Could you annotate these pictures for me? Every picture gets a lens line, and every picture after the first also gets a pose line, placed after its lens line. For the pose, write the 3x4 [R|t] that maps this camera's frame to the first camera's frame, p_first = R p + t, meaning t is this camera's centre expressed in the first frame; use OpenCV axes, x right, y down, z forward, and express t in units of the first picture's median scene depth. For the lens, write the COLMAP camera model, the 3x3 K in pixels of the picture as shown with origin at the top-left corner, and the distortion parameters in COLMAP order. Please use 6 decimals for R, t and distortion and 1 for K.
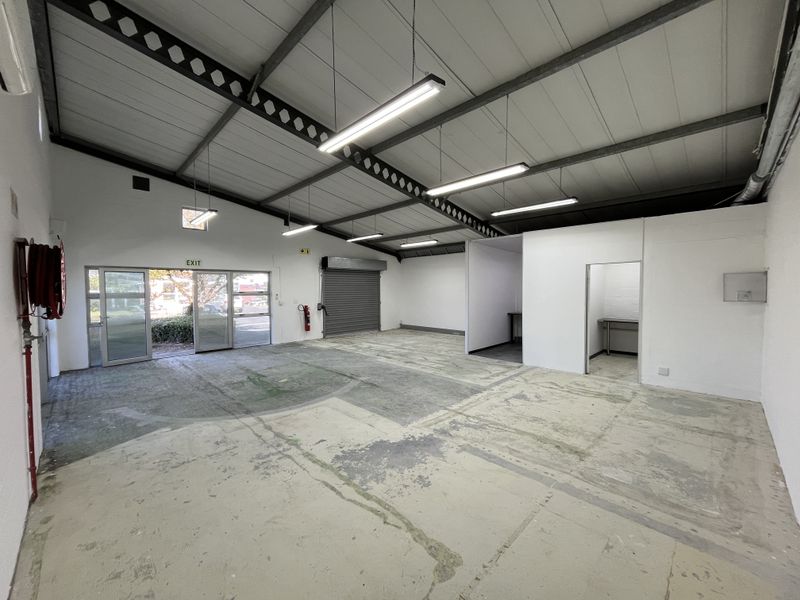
lens RADIAL K [[323.7, 0, 395.8], [0, 323.7, 296.2], [0, 0, 1]] dist [-0.002925, 0.000202]
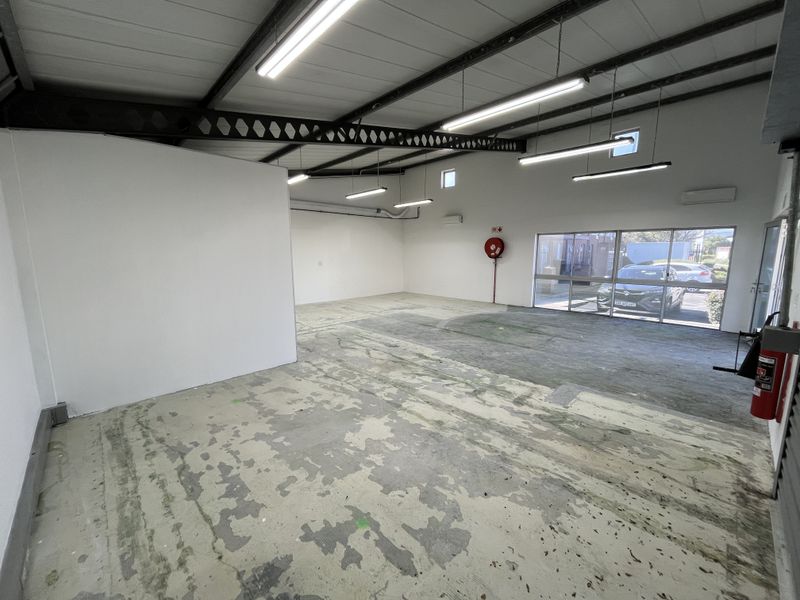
lens RADIAL K [[323.7, 0, 397.3], [0, 323.7, 300.6], [0, 0, 1]] dist [-0.002925, 0.000202]
pose [[-0.999916, 0.009463, 0.008838, 0.028853], [0.010875, 0.984250, 0.176445, -0.059265], [-0.007029, 0.176527, -0.984271, 2.288704]]
